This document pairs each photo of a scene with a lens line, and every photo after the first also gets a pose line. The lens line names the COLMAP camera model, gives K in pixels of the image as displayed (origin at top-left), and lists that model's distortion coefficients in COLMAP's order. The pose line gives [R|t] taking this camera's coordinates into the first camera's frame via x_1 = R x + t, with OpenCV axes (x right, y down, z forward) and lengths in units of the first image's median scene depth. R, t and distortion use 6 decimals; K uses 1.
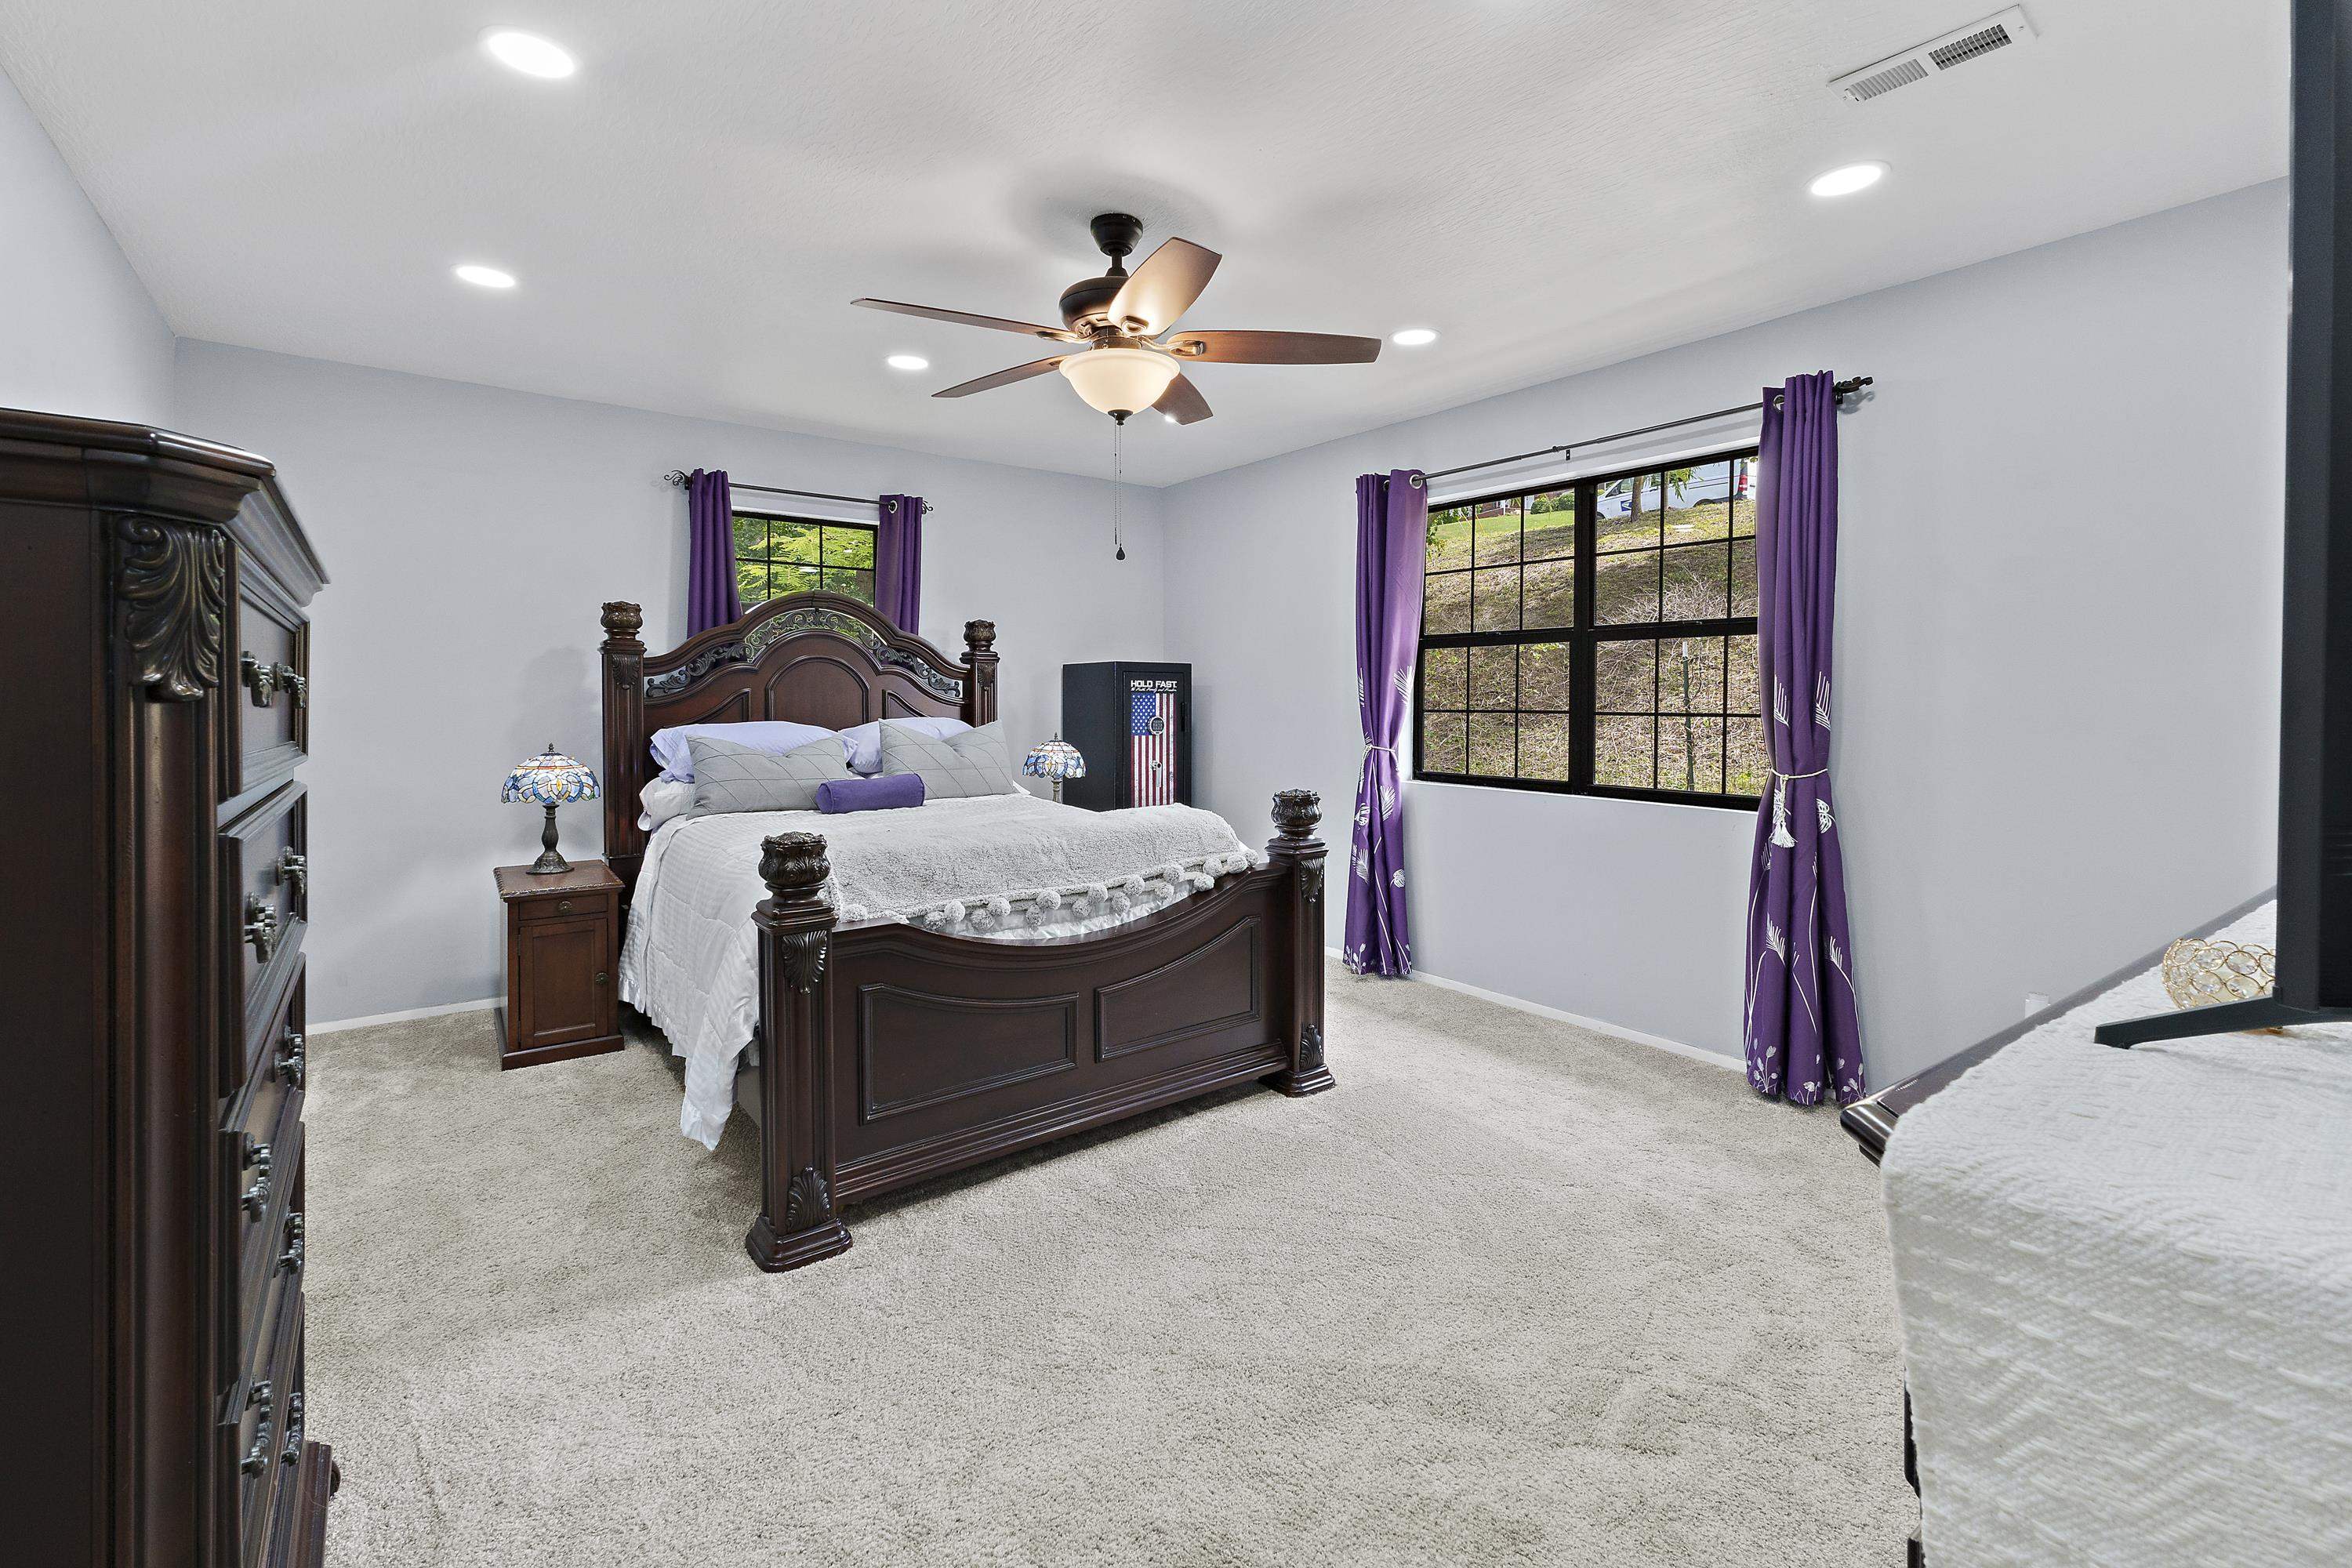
lens RADIAL K [[1032.3, 0, 1178.0], [0, 1032.3, 712.4], [0, 0, 1]] dist [-0.000194, -0.000023]
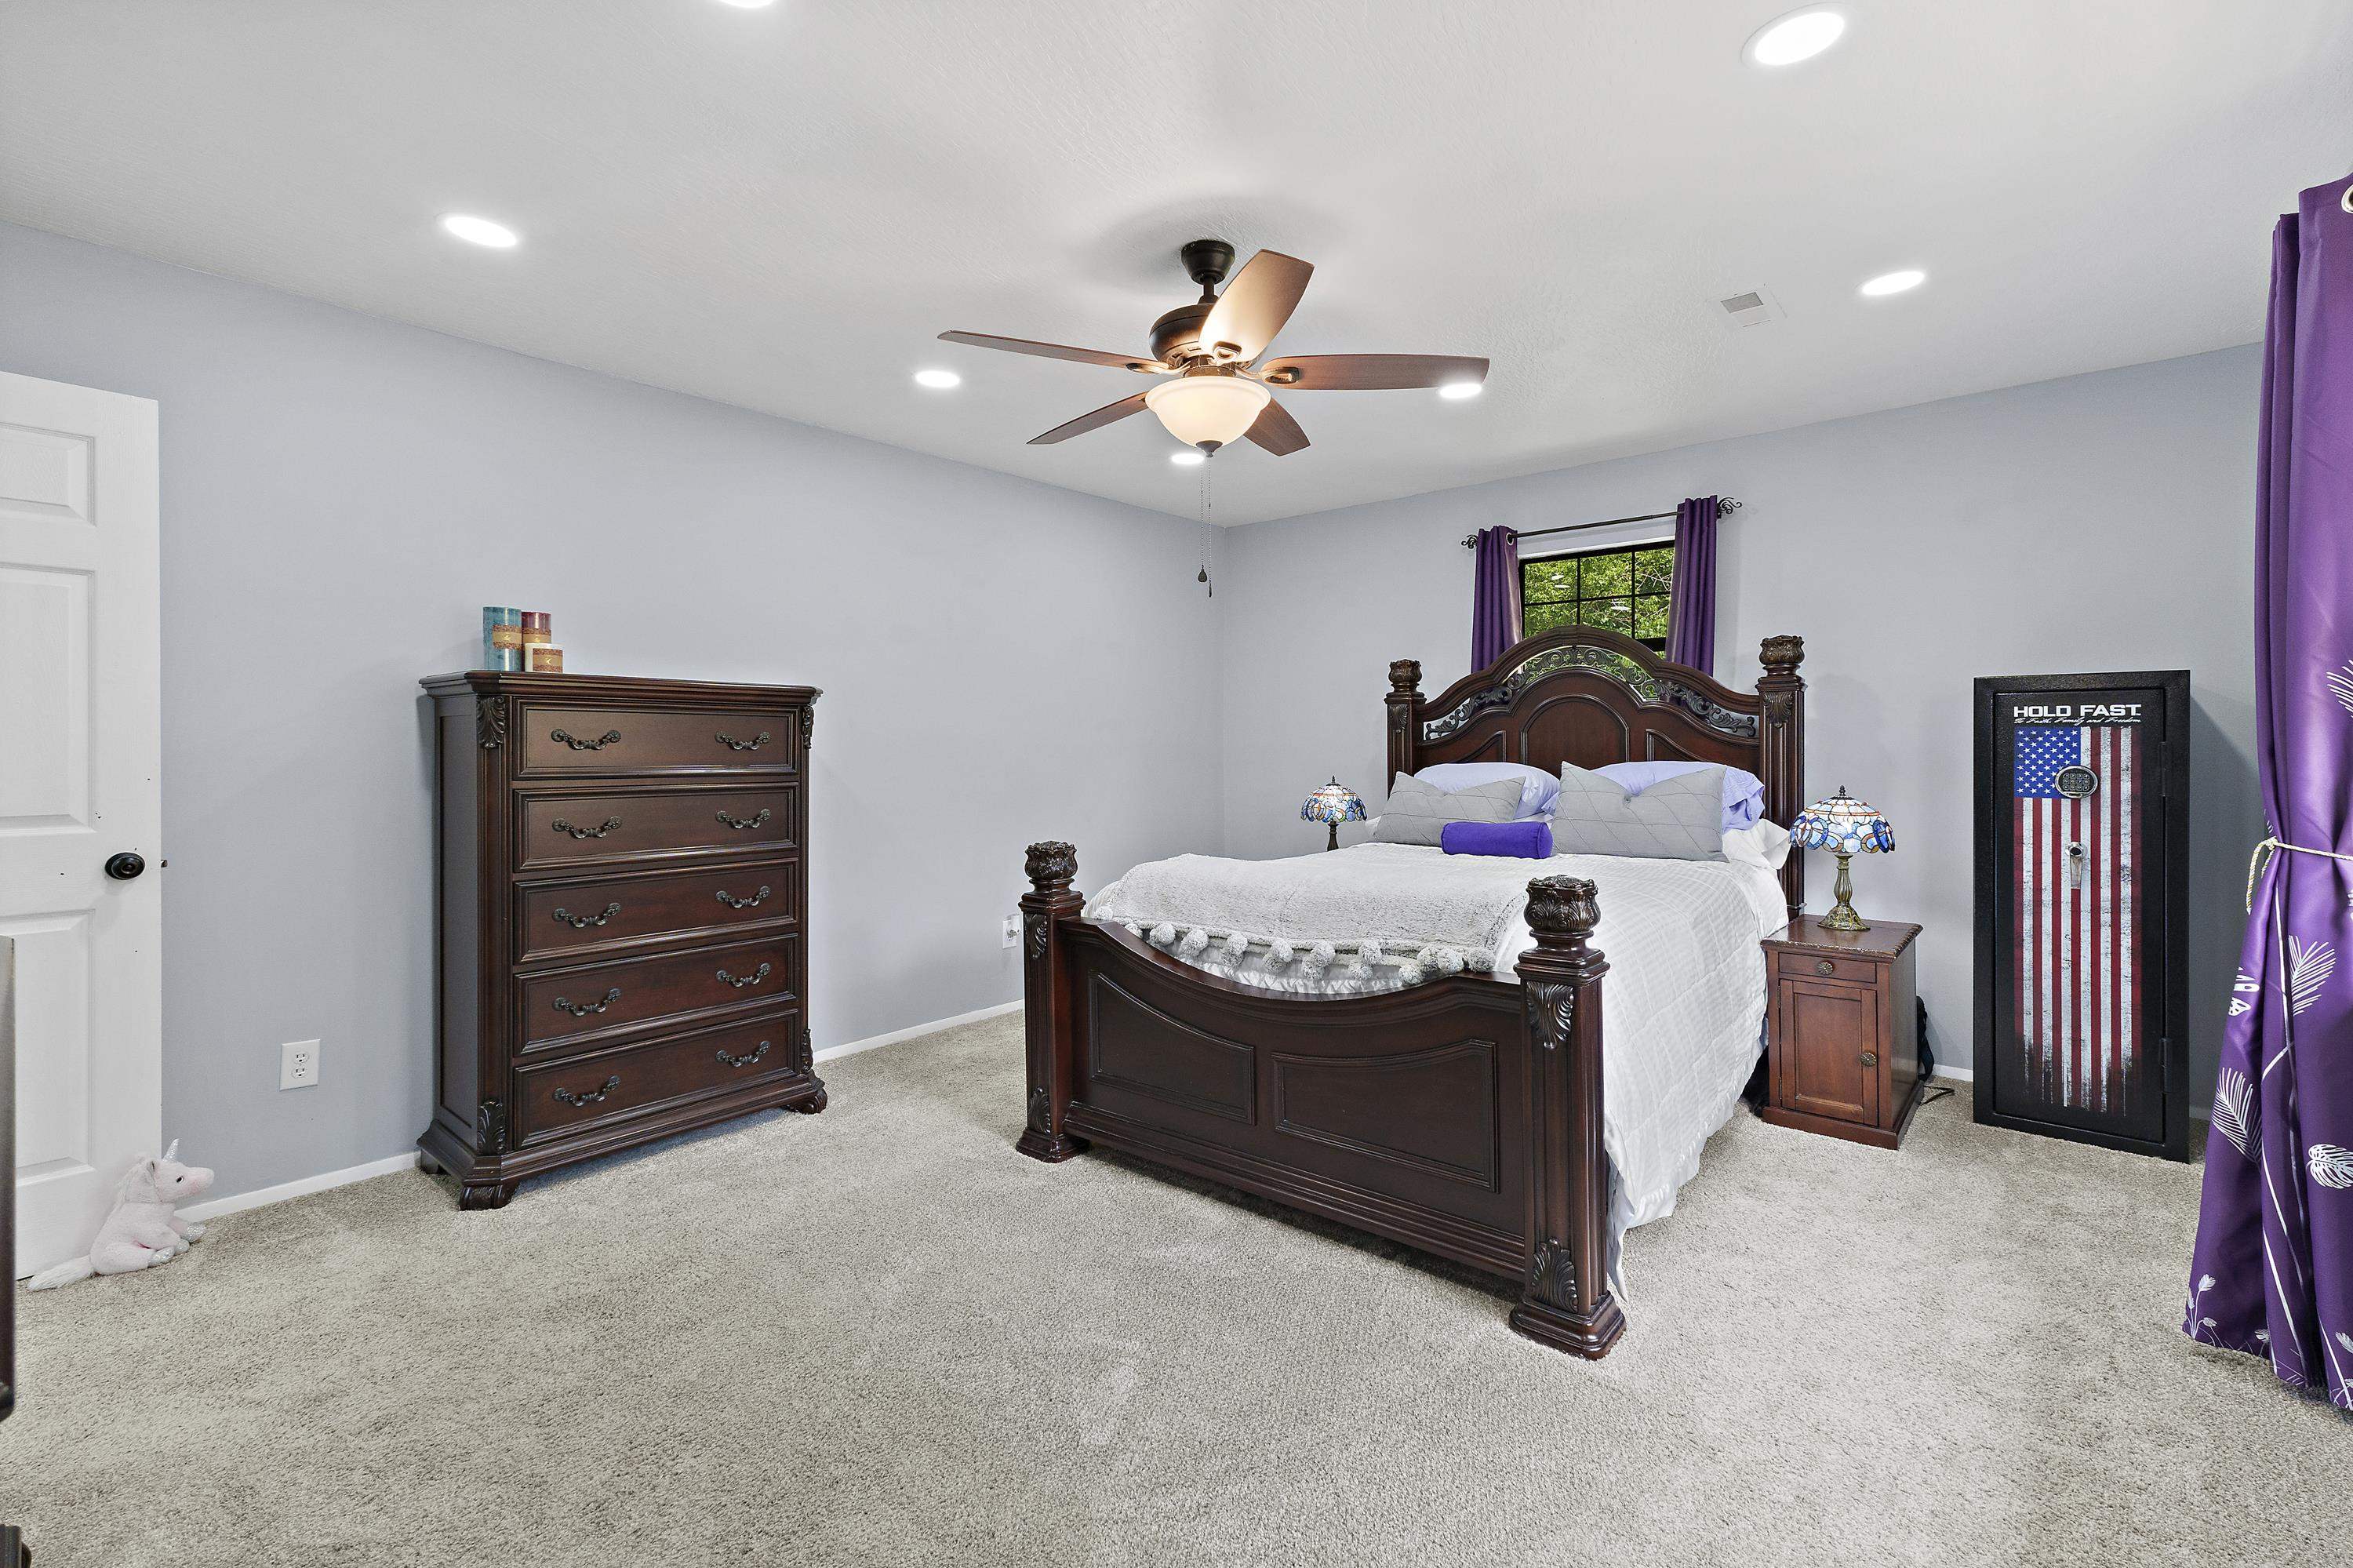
lens RADIAL K [[1035.5, 0, 1179.3], [0, 1035.5, 743.1], [0, 0, 1]] dist [0.000630, 0.000133]
pose [[0.212616, -0.002288, -0.977133, 0.552210], [-0.006037, 0.999975, -0.003655, -0.004998], [0.977117, 0.006676, 0.212597, 0.482790]]
